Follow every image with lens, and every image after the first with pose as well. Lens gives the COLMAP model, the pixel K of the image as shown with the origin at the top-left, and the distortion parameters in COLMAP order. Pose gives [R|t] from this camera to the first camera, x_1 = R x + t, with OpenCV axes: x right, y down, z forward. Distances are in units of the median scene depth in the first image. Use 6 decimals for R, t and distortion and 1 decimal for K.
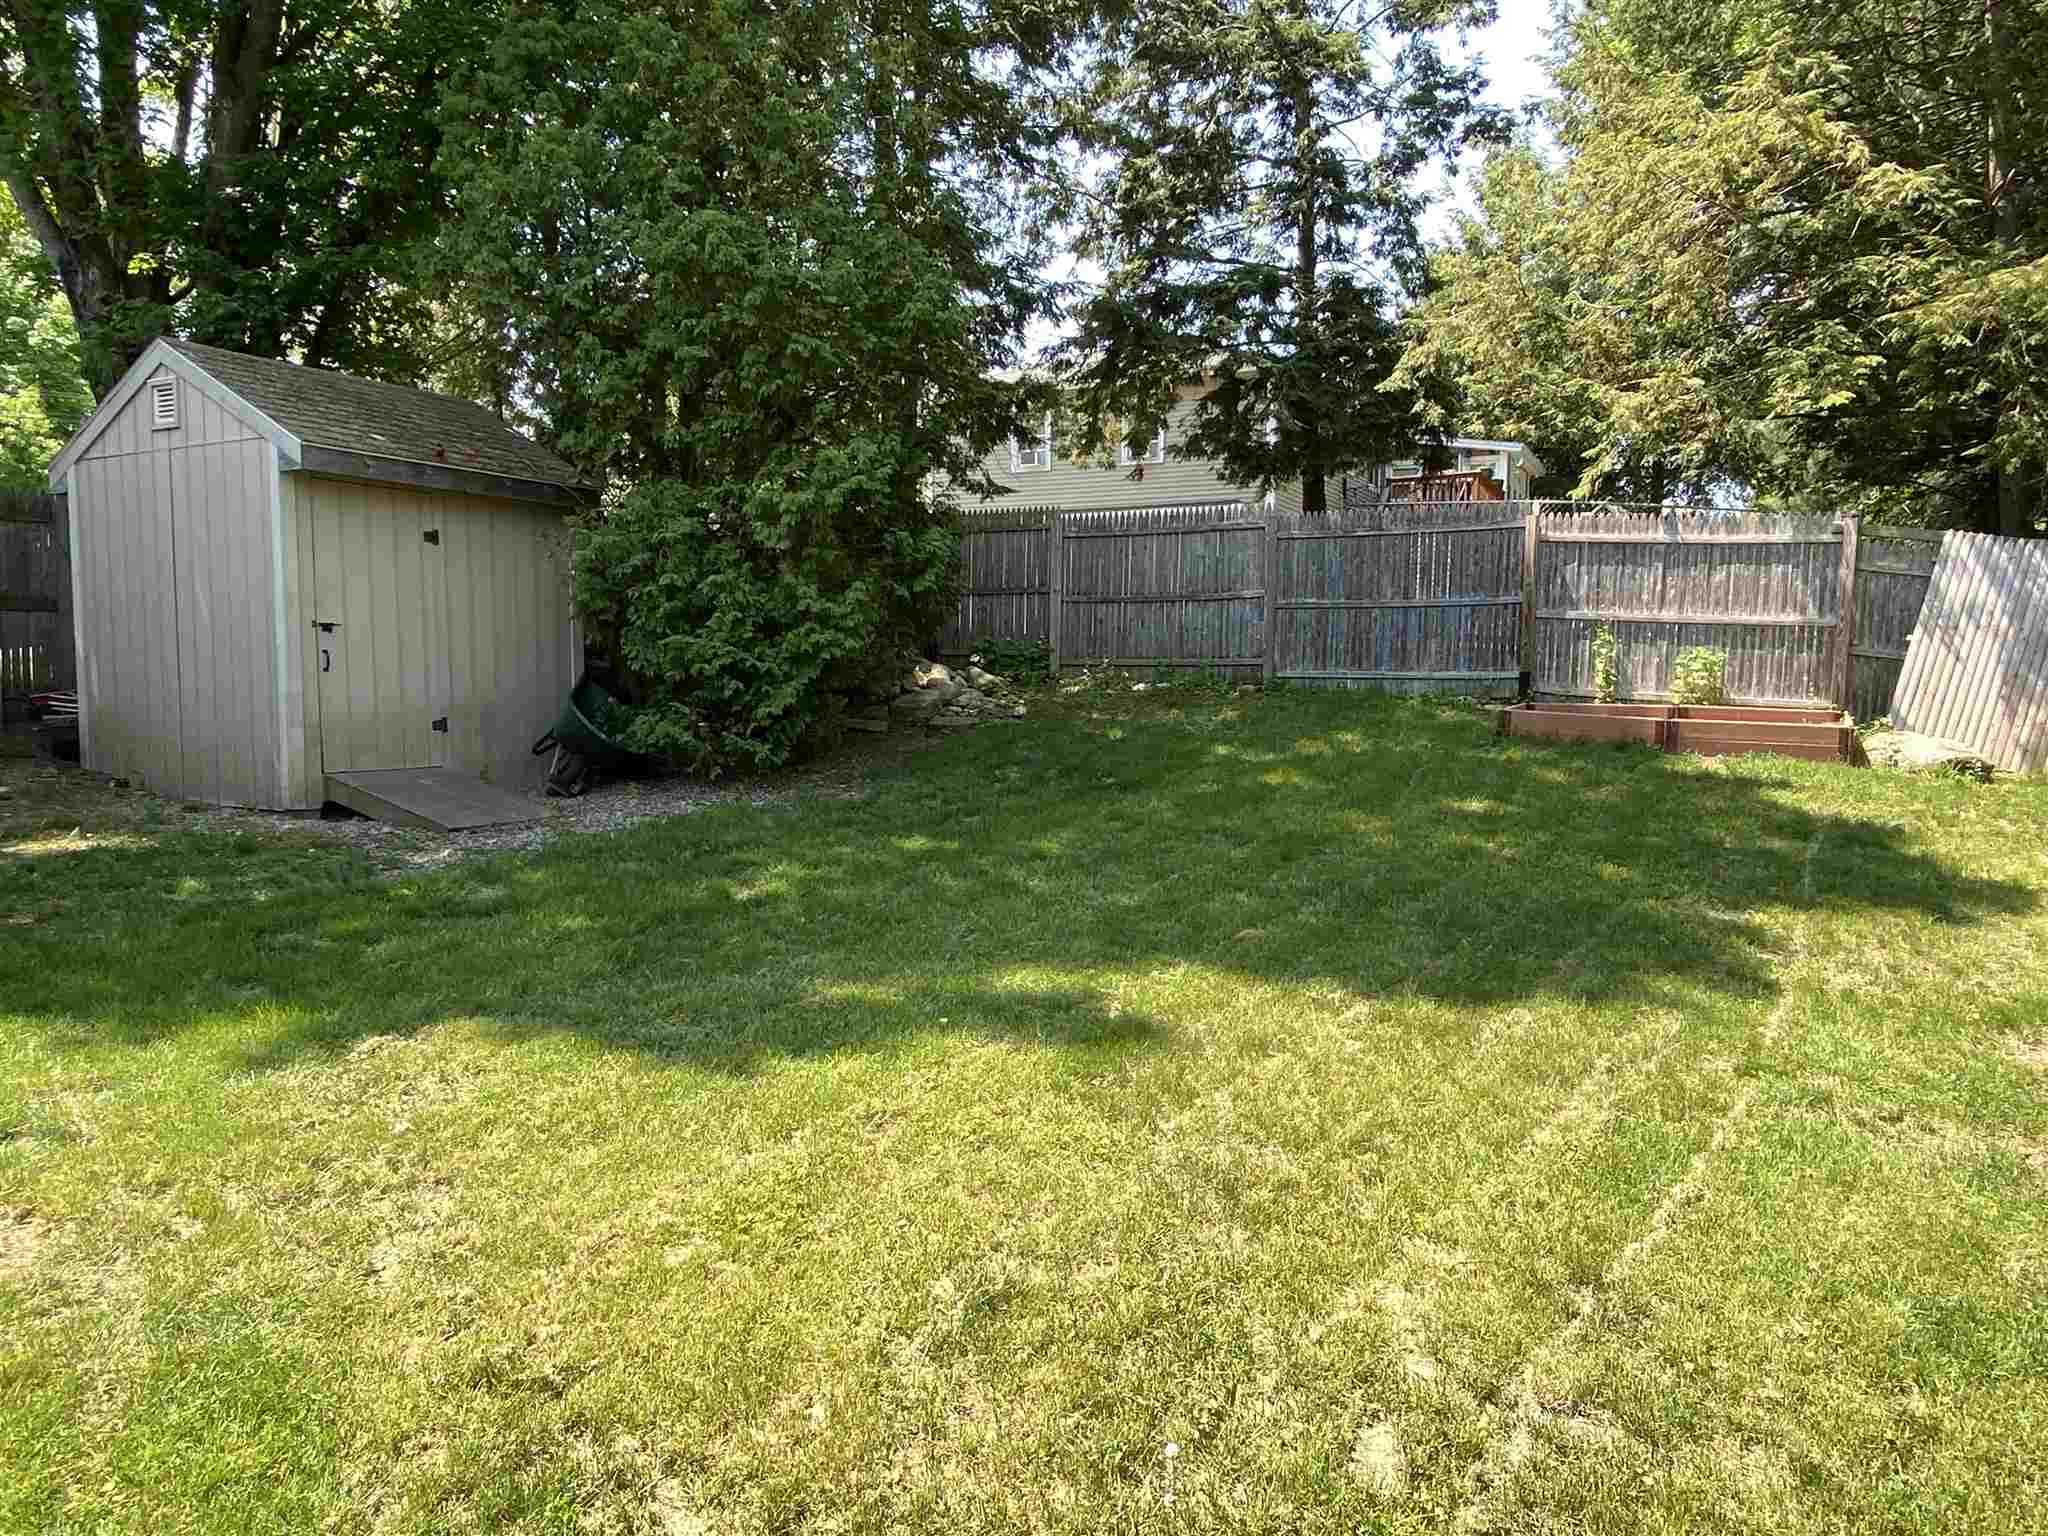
lens RADIAL K [[1363.6, 0, 1030.0], [0, 1363.6, 780.4], [0, 0, 1]] dist [0.076886, -0.097335]
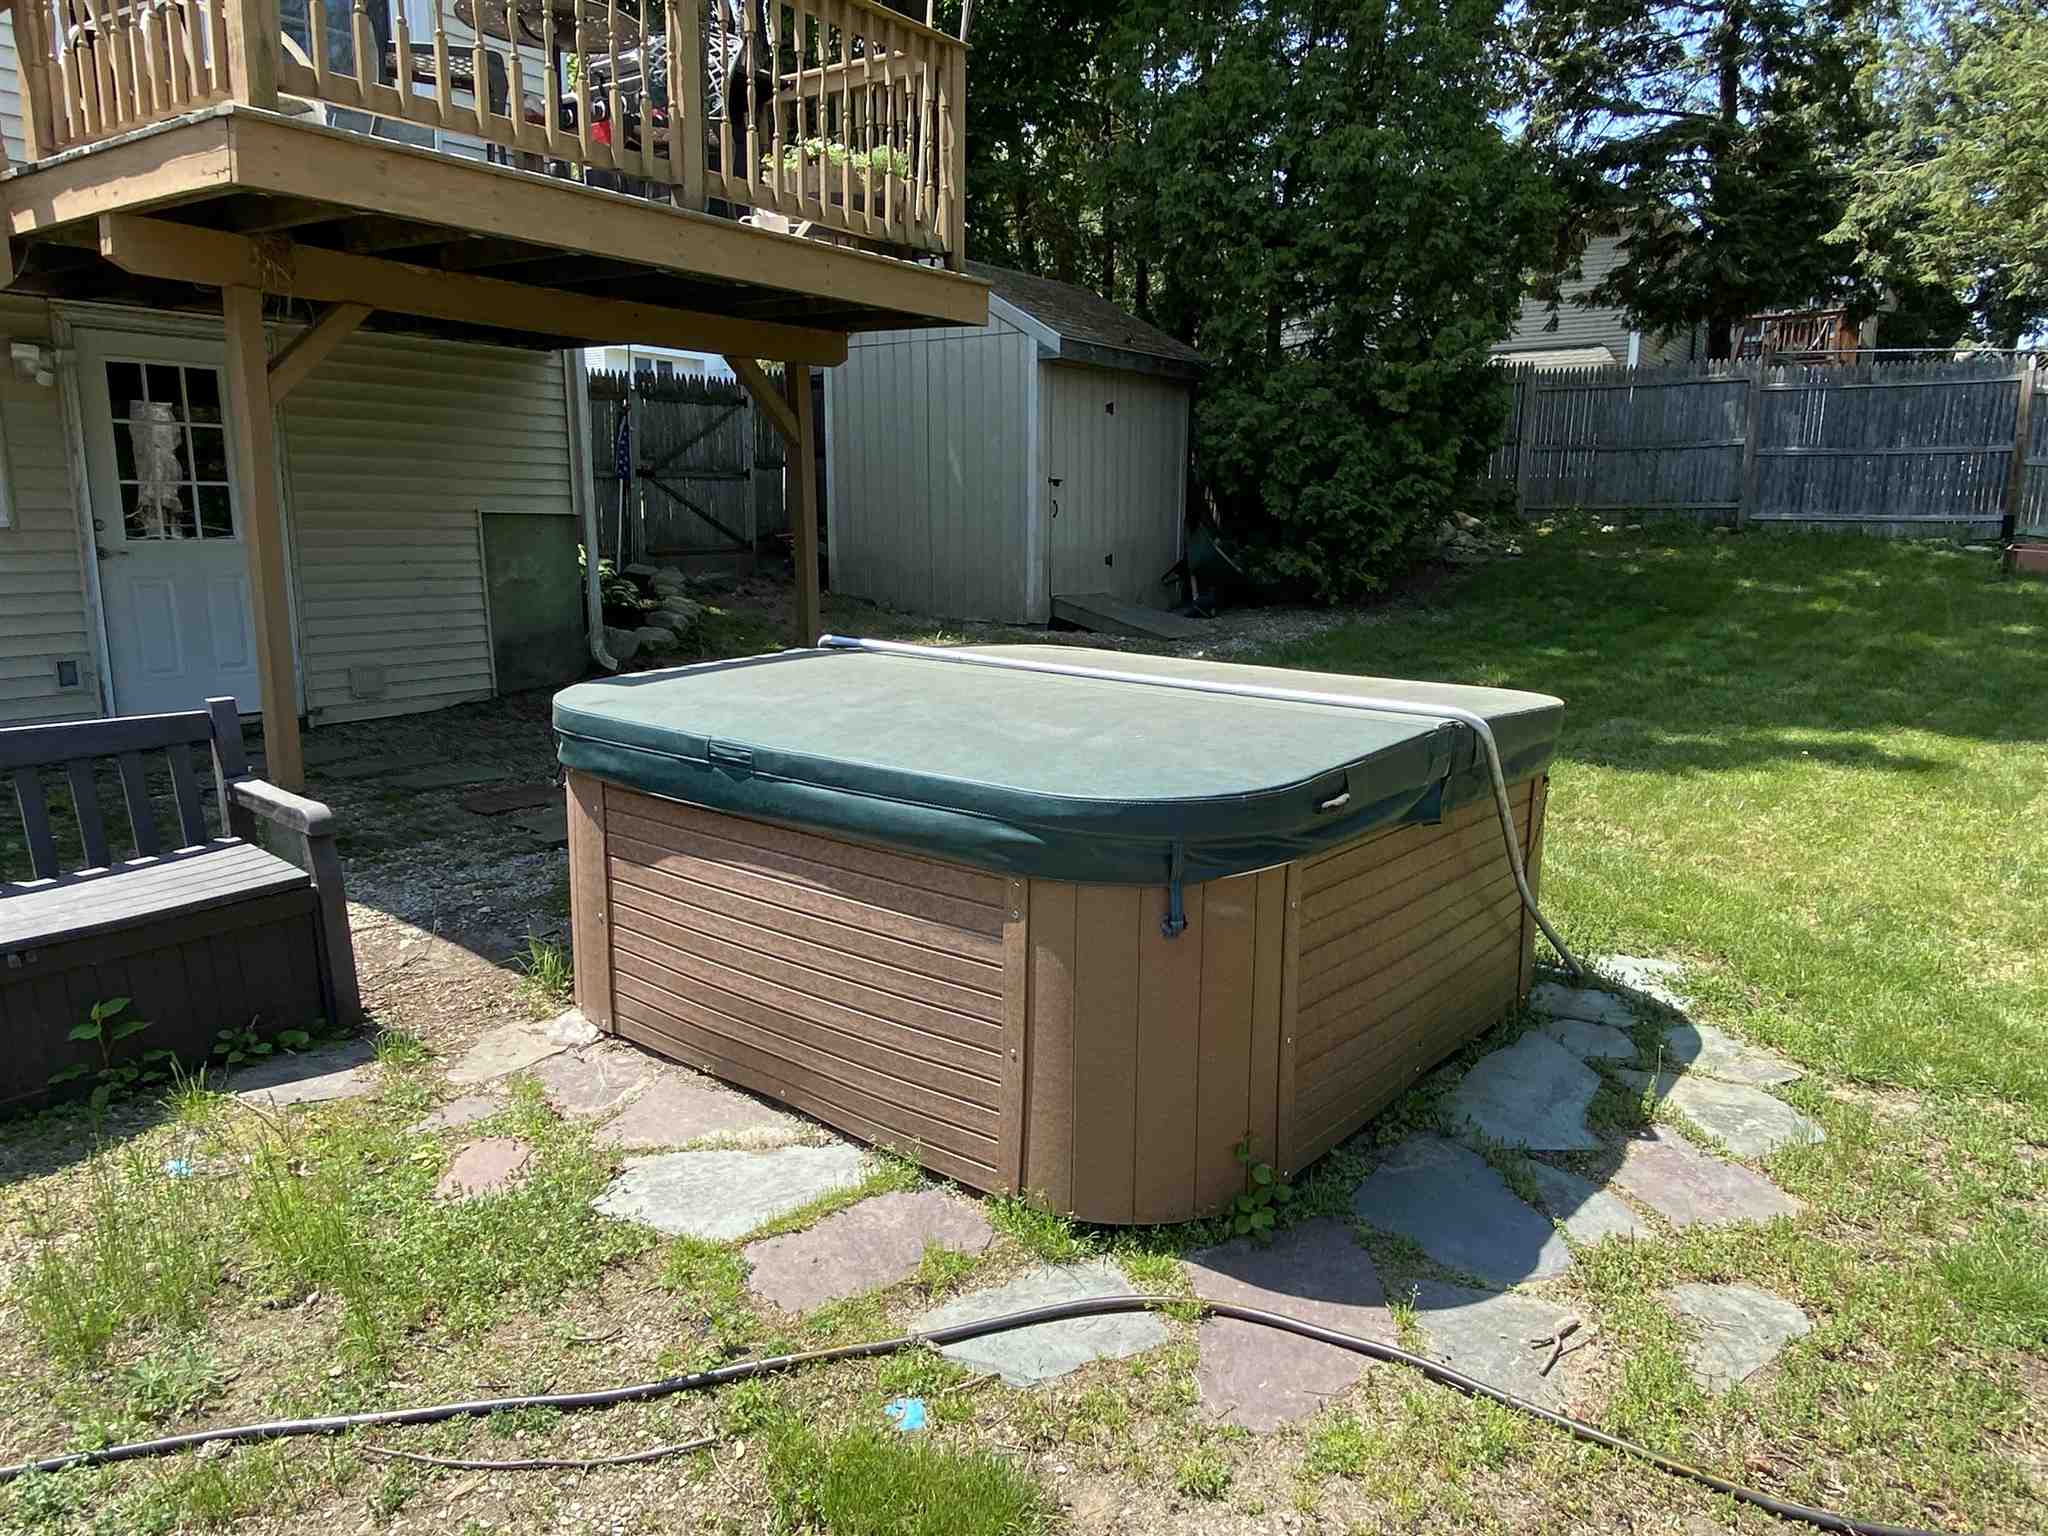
lens RADIAL K [[1363.6, 0, 1030.0], [0, 1363.6, 780.4], [0, 0, 1]] dist [0.076886, -0.097335]
pose [[0.989894, 0.027118, -0.139193, -0.271225], [-0.011921, 0.993983, 0.108880, 0.021689], [0.141308, -0.106120, 0.984261, -0.232443]]
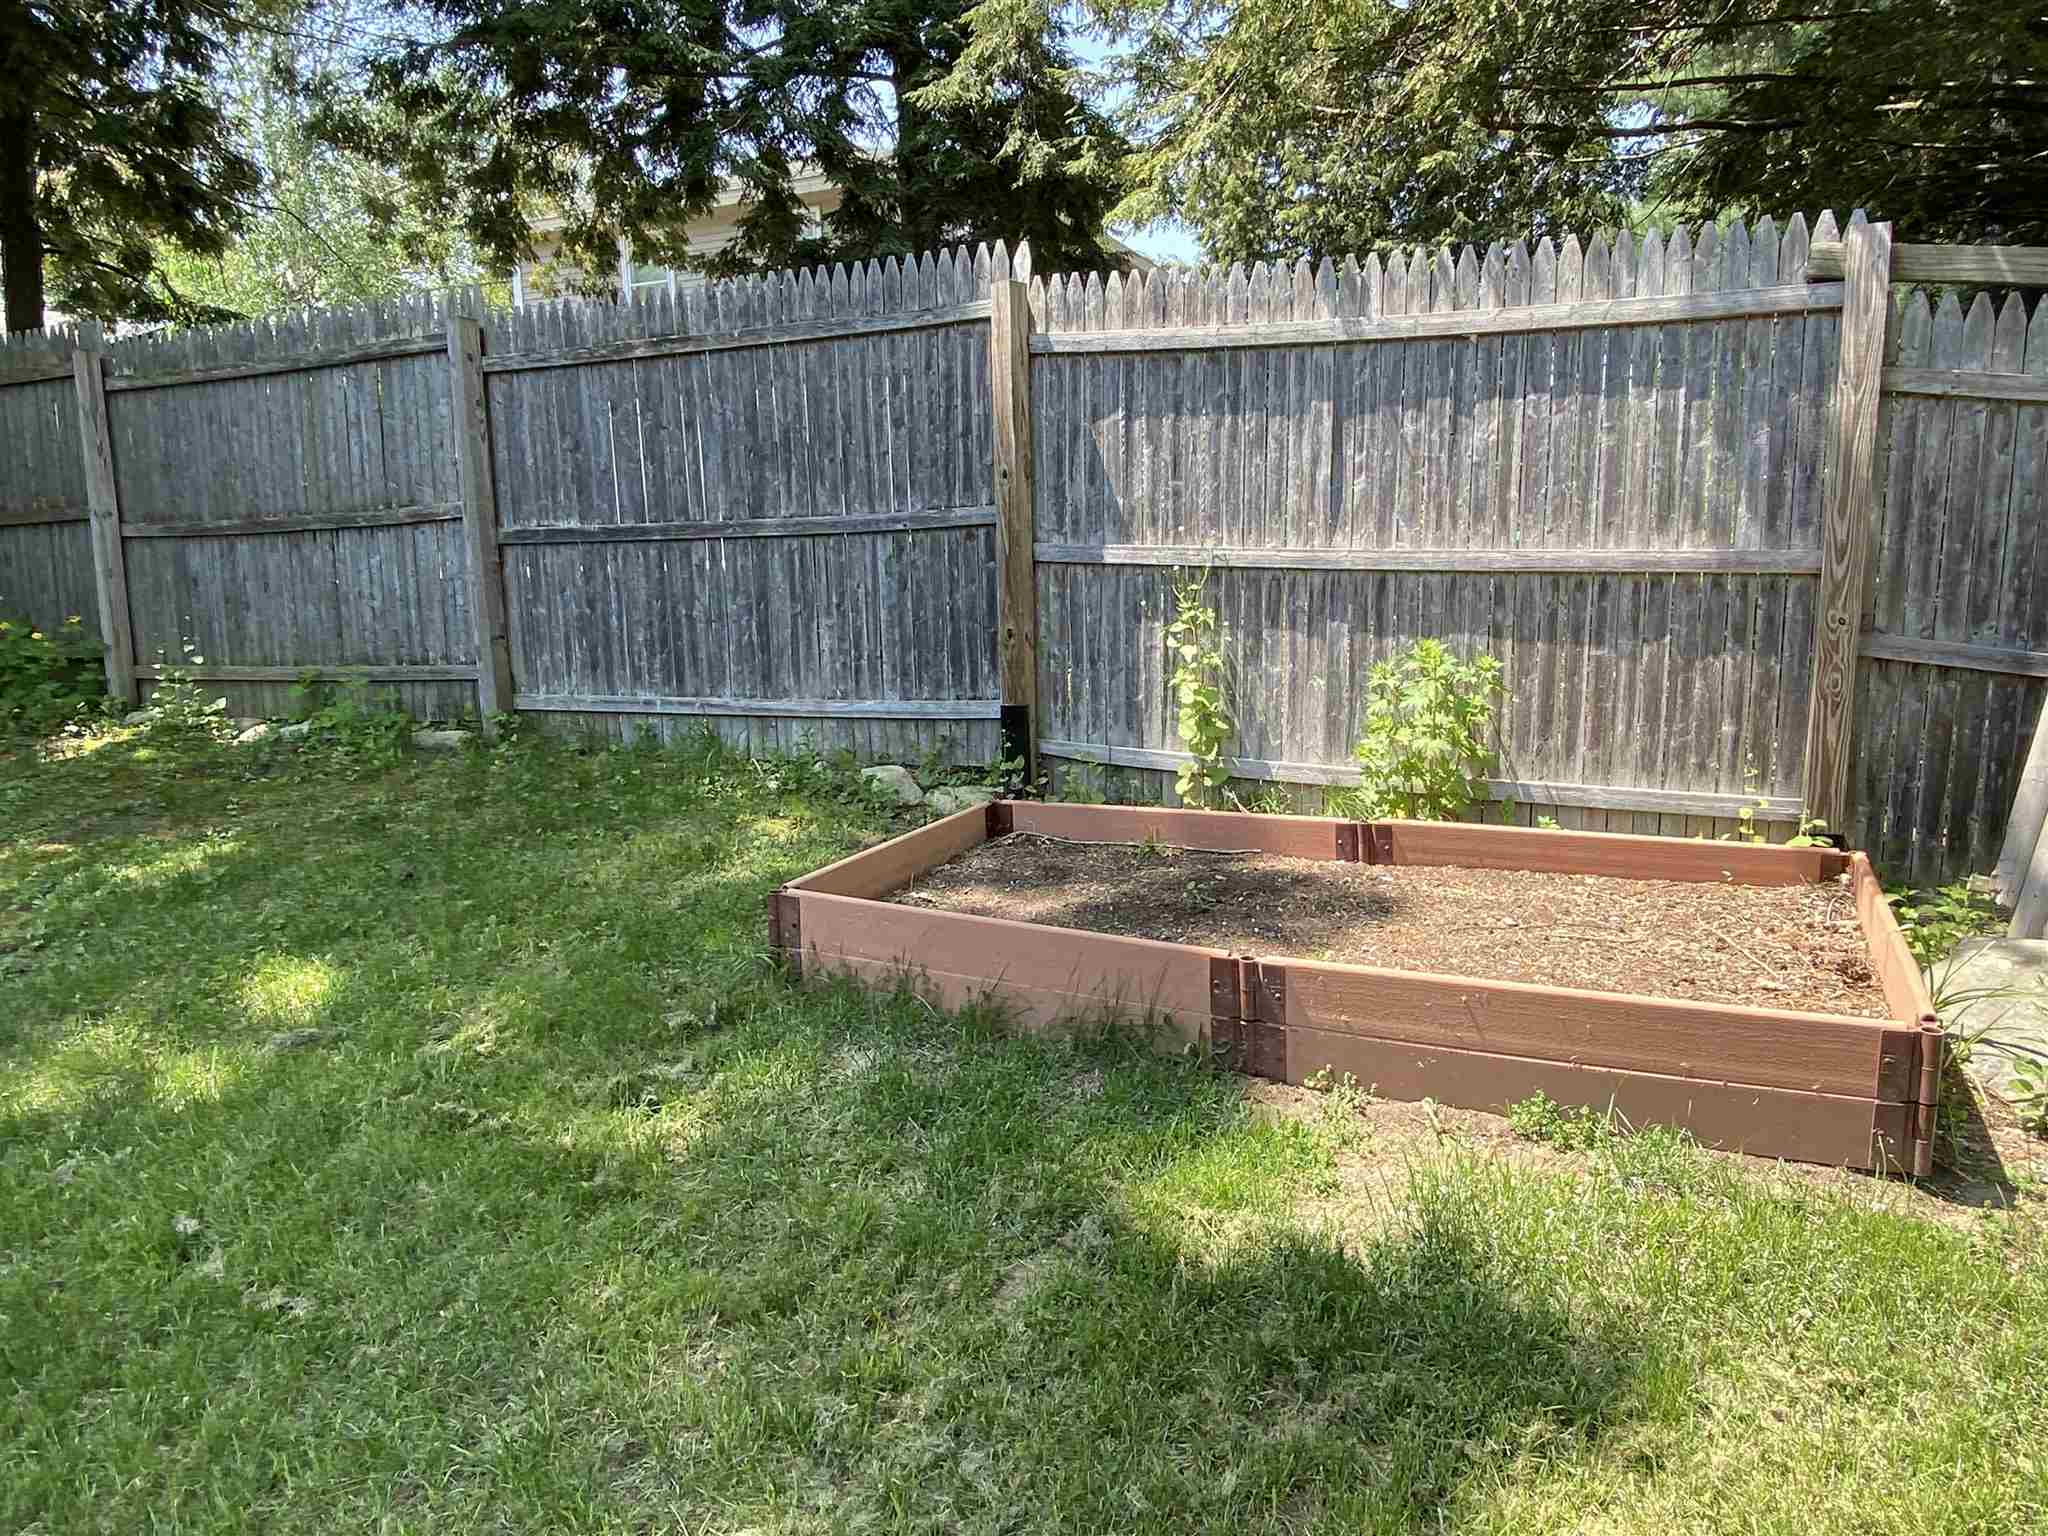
lens RADIAL K [[1363.6, 0, 1030.0], [0, 1363.6, 780.4], [0, 0, 1]] dist [0.076886, -0.097335]
pose [[0.997674, -0.040595, 0.054757, 0.365510], [0.037023, 0.997216, 0.064731, -0.088059], [-0.057232, -0.062553, 0.996399, 0.661622]]
